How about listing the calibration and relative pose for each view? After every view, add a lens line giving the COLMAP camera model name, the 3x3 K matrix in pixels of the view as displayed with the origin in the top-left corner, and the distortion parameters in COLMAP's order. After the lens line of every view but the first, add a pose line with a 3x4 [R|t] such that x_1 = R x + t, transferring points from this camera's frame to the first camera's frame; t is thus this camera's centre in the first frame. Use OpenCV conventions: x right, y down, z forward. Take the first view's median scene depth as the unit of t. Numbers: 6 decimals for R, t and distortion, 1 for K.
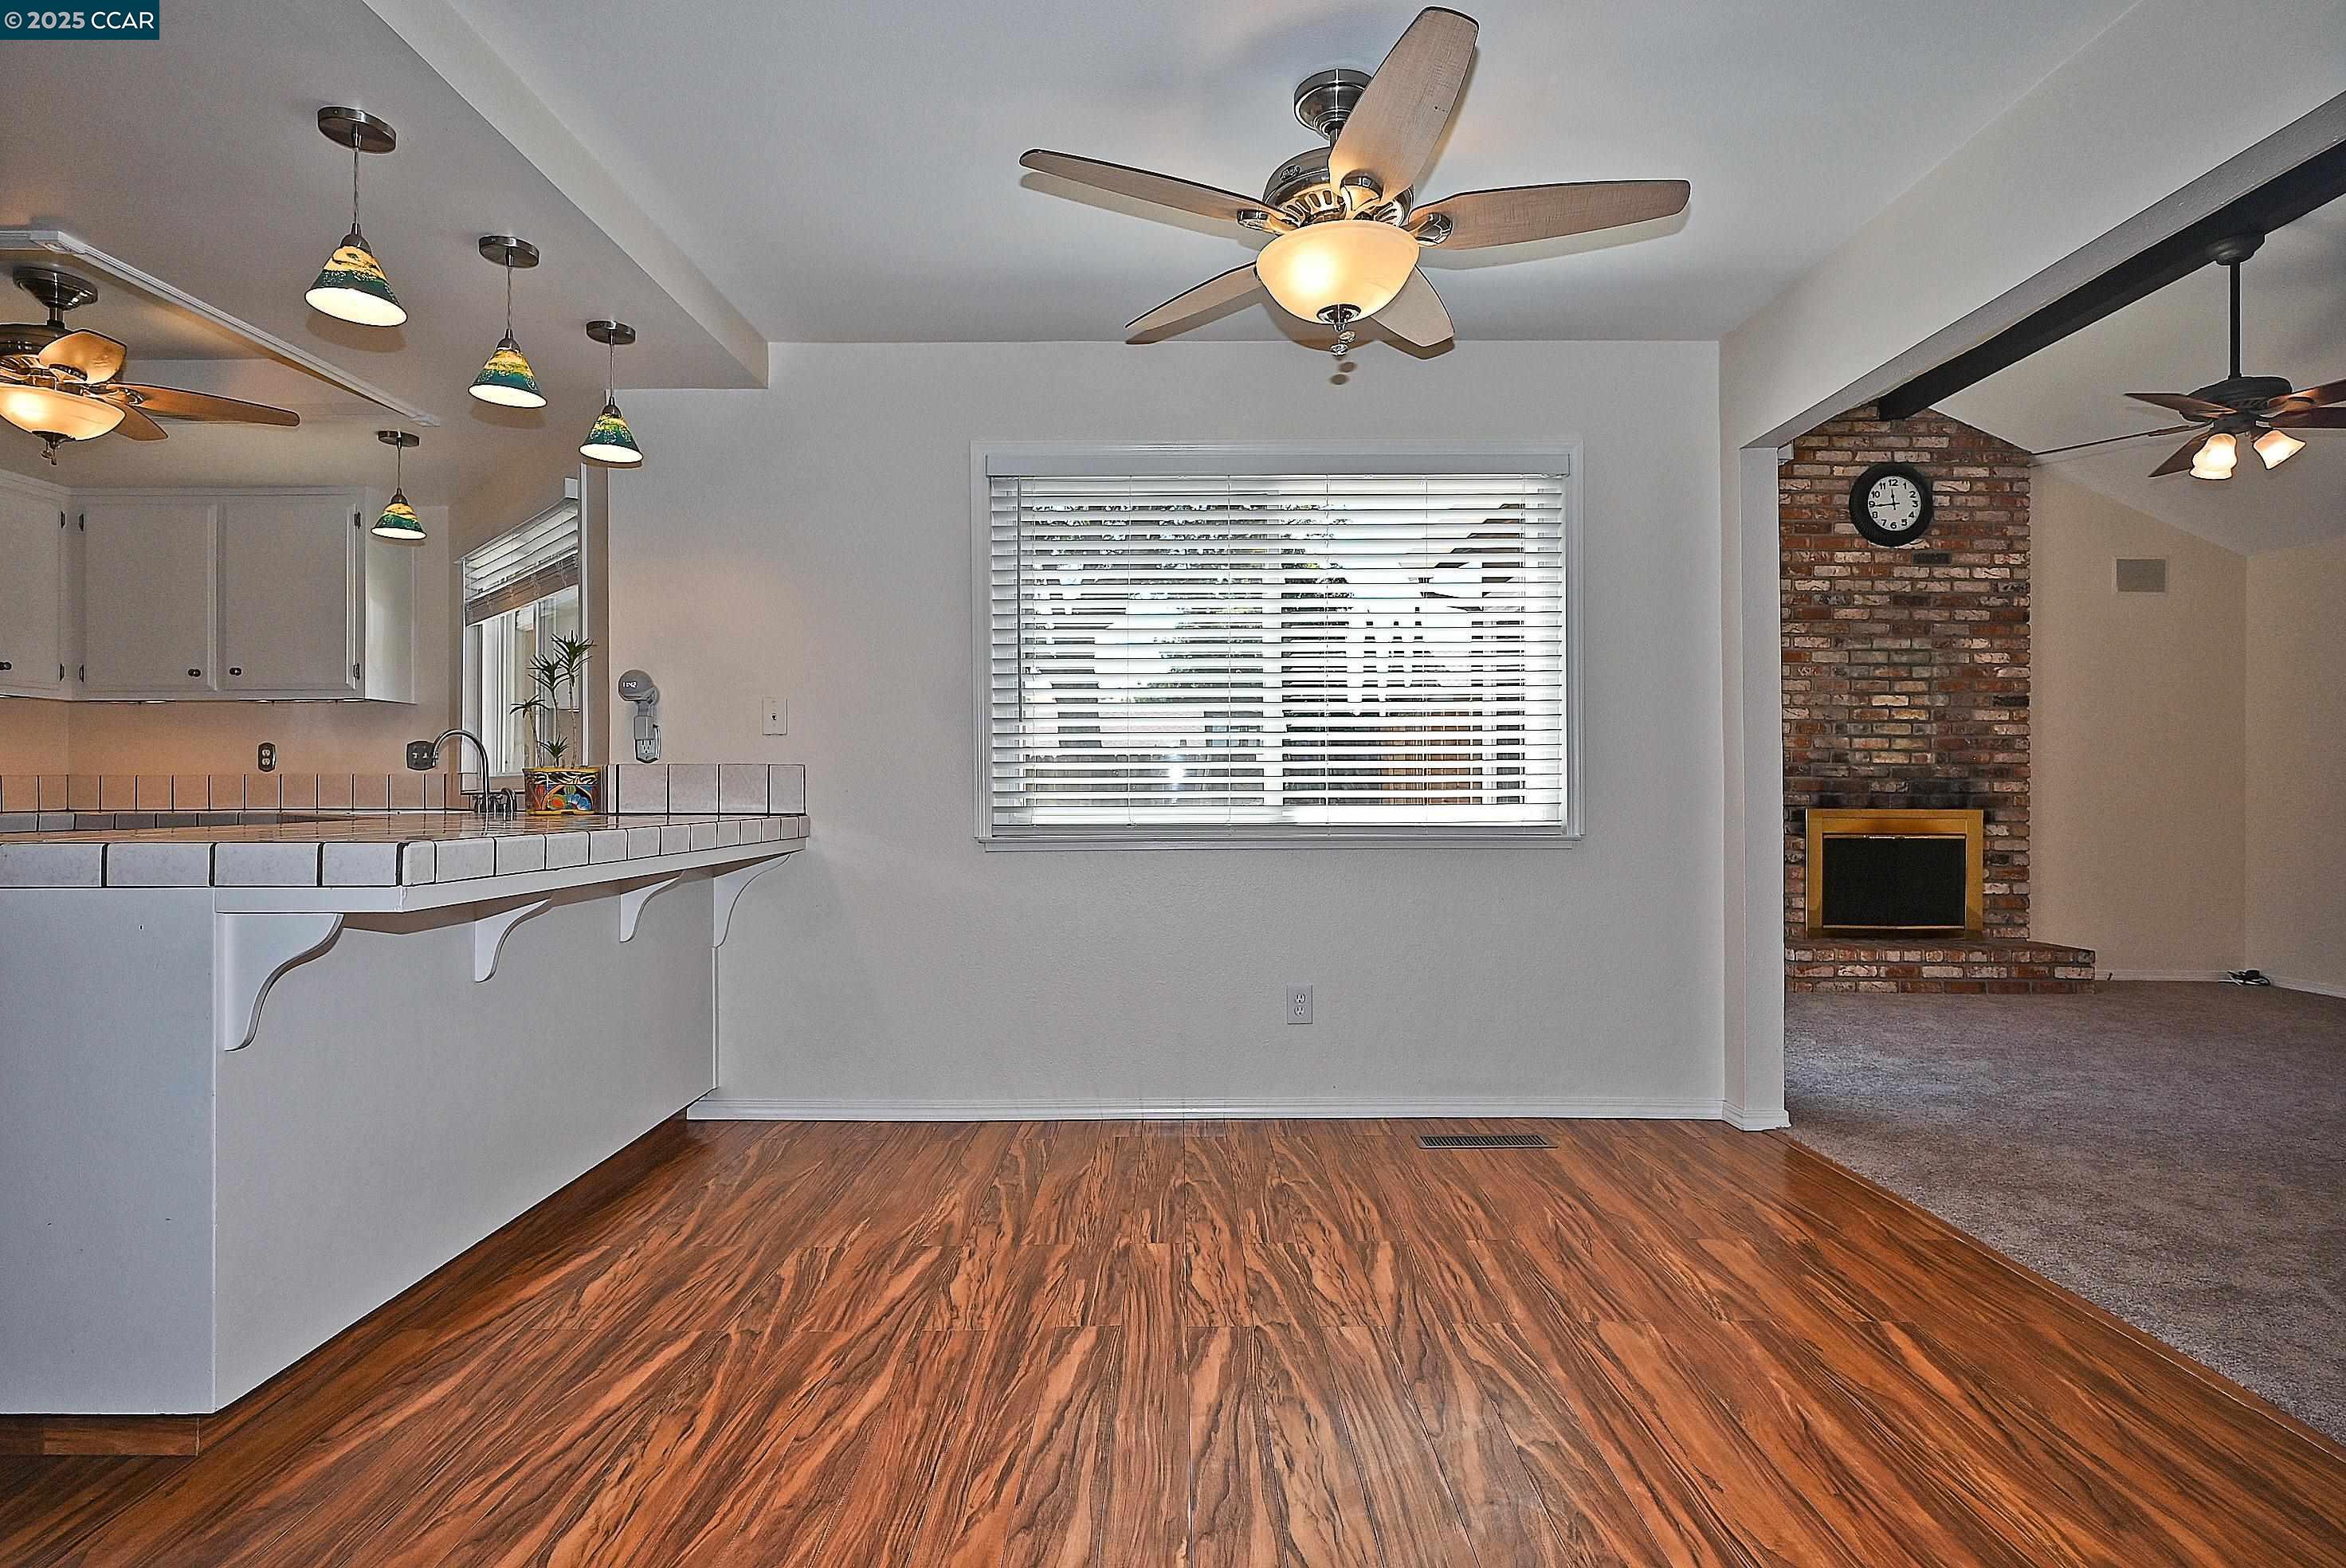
lens RADIAL K [[1162.7, 0, 1171.8], [0, 1162.7, 780.9], [0, 0, 1]] dist [0.000620, 0.000632]
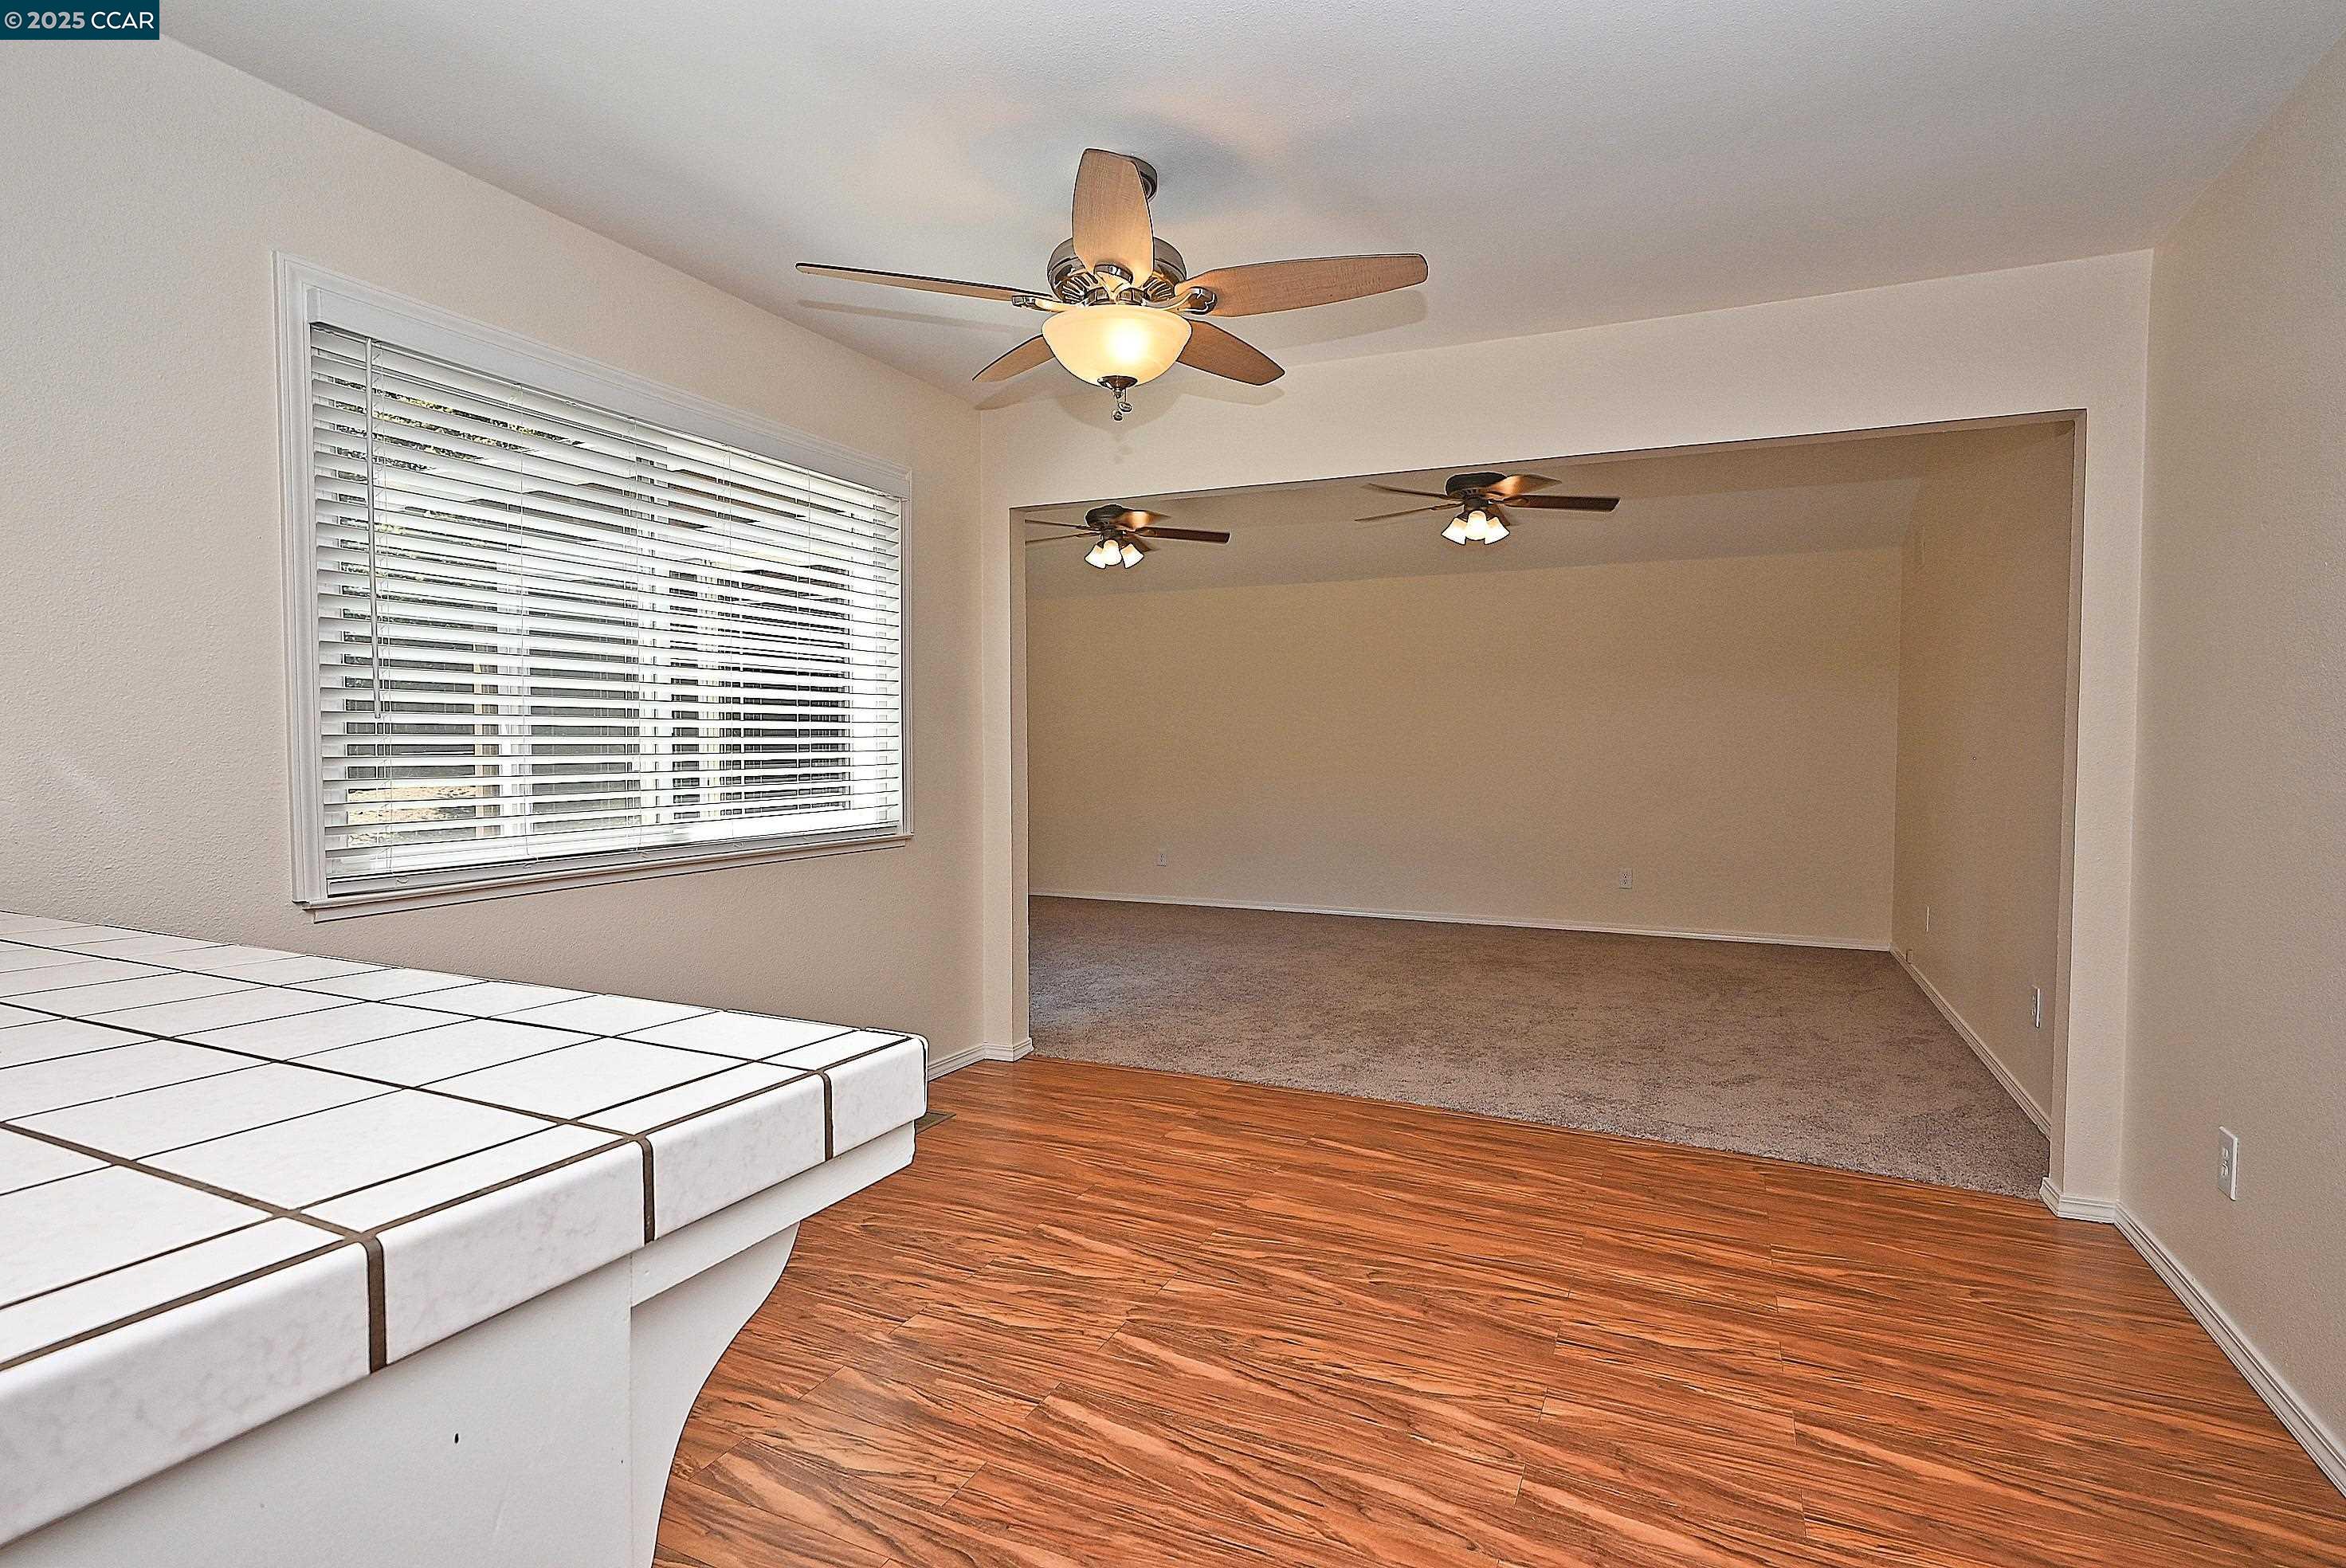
lens RADIAL K [[1162.7, 0, 1171.8], [0, 1162.7, 780.9], [0, 0, 1]] dist [0.000620, 0.000632]
pose [[0.428974, -0.030505, 0.902802, -0.305278], [-0.008041, 0.999261, 0.037585, -0.026298], [-0.903281, -0.023382, 0.428412, 0.177715]]
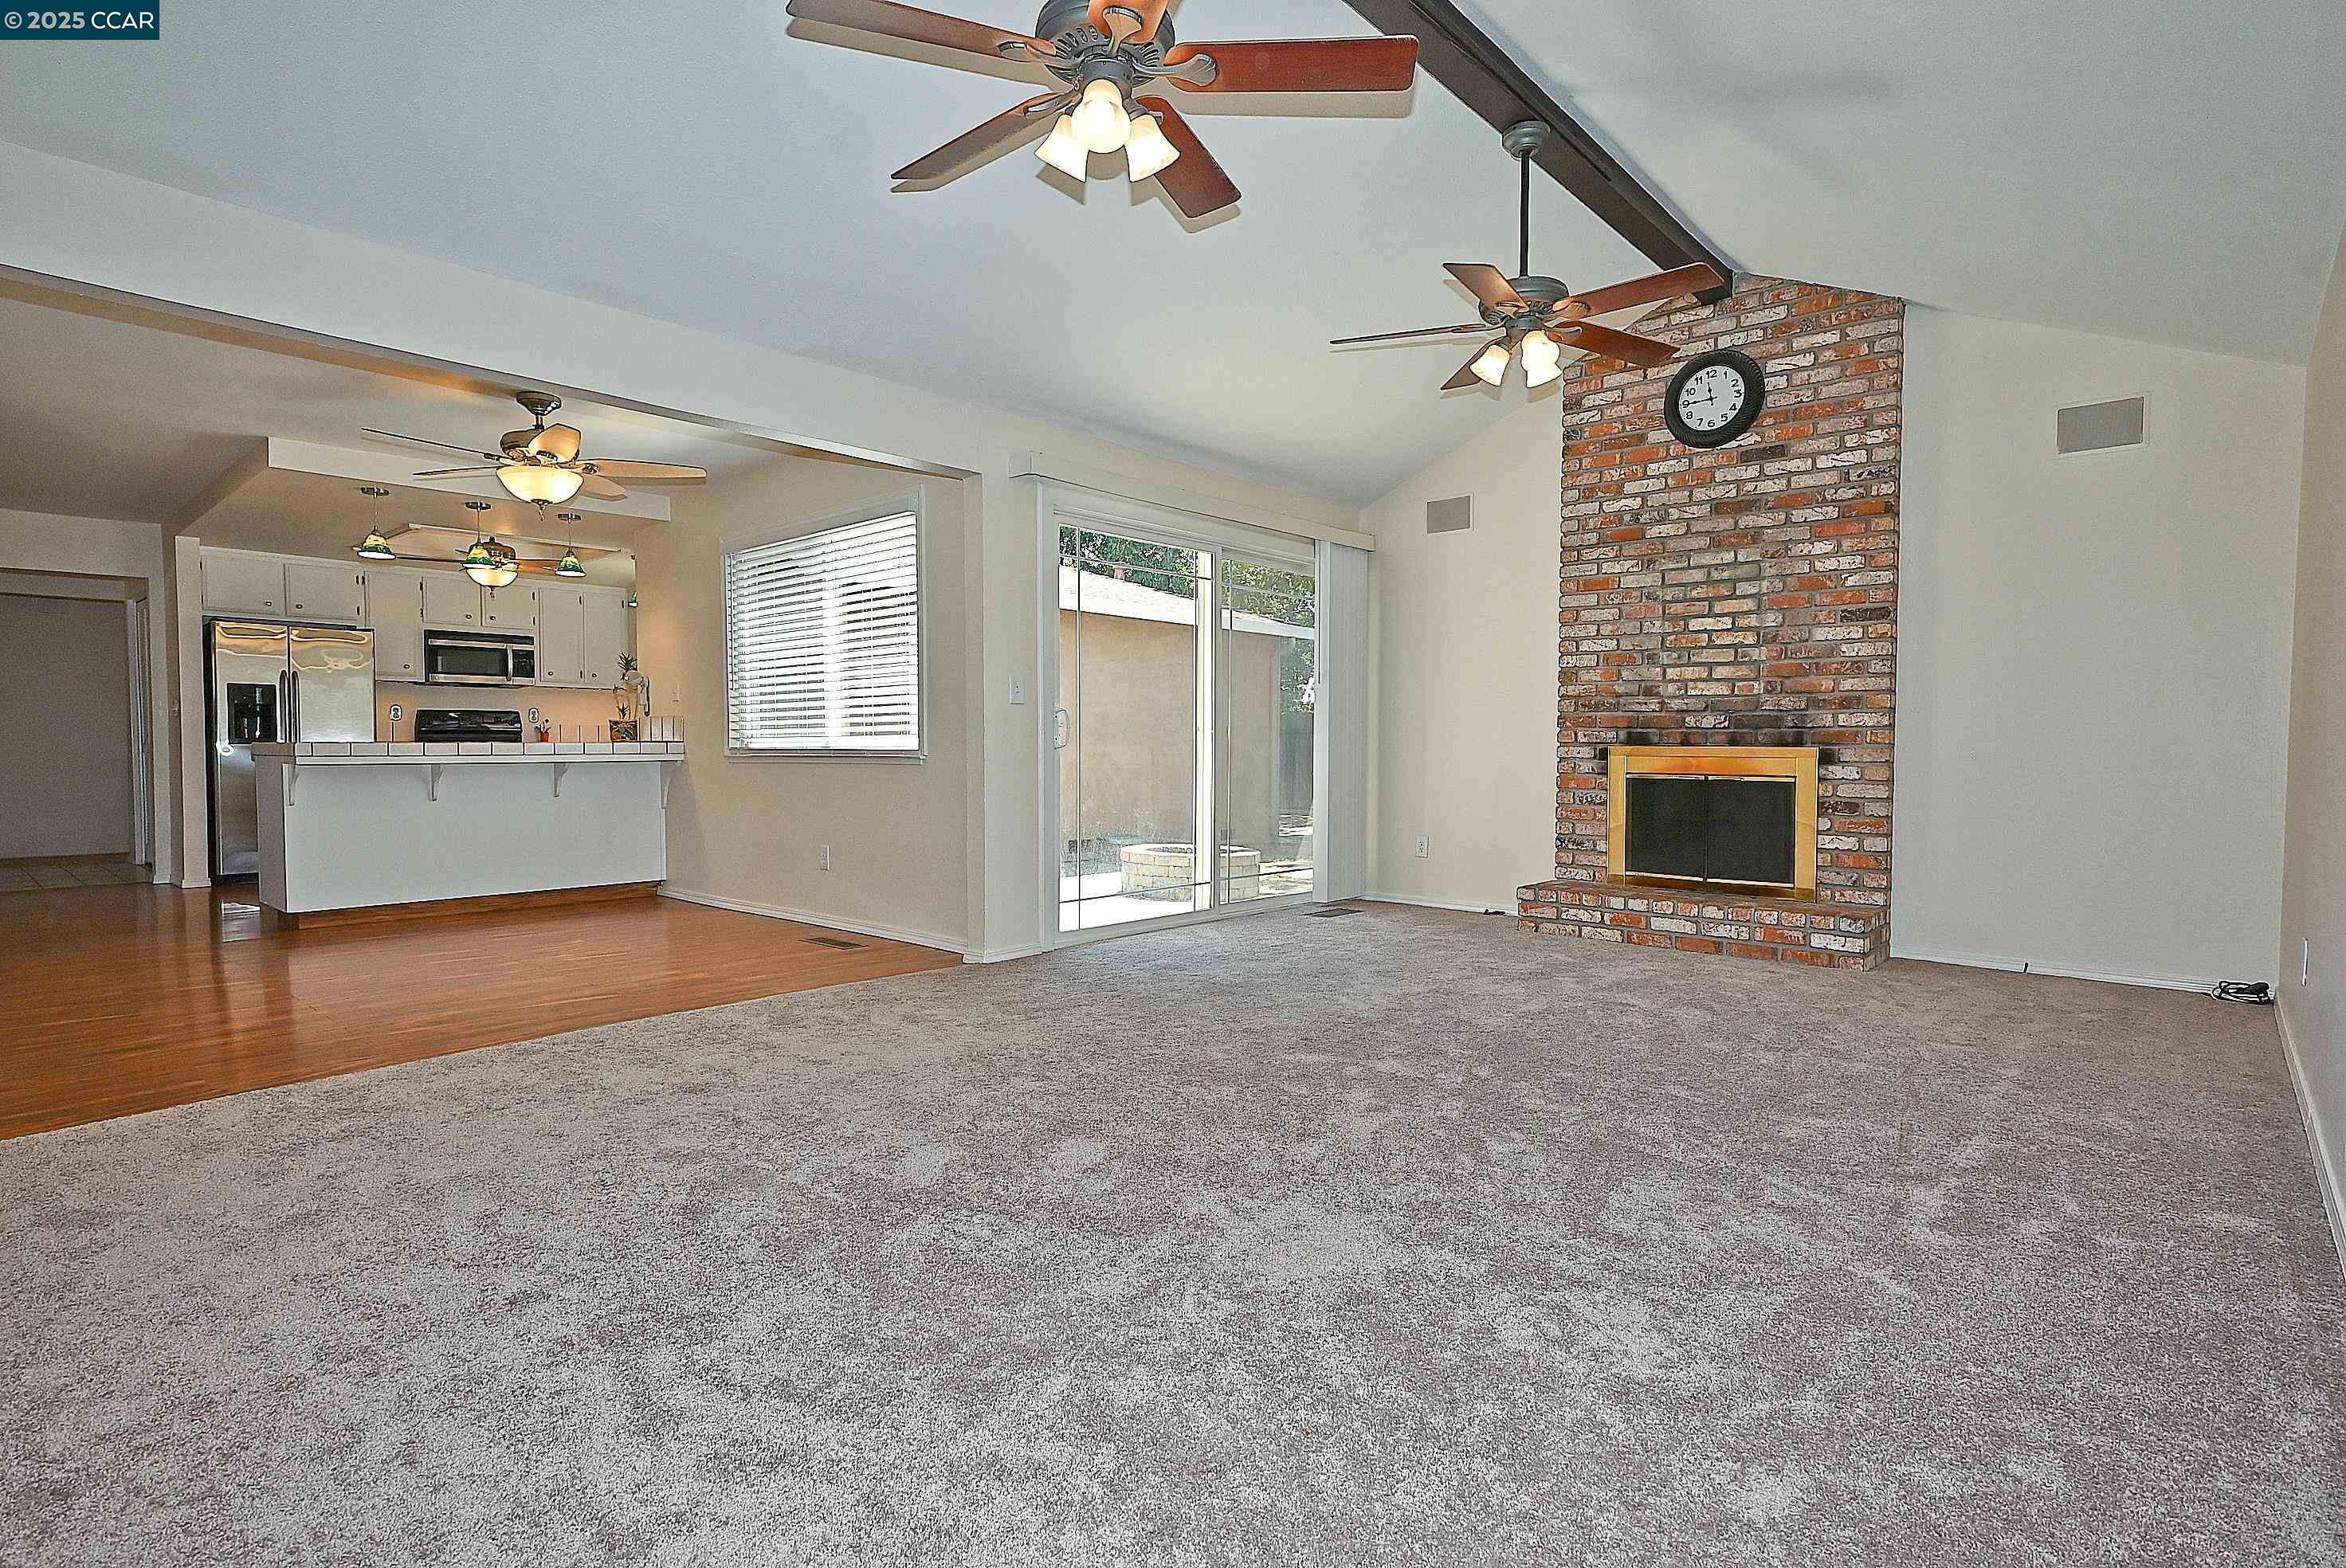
lens RADIAL K [[1162.7, 0, 1171.8], [0, 1162.7, 780.9], [0, 0, 1]] dist [0.000620, 0.000632]
pose [[0.743308, 0.020062, -0.668649, 0.907914], [0.005531, 0.999332, 0.036132, 0.016084], [0.668927, -0.030555, 0.742700, 0.067005]]
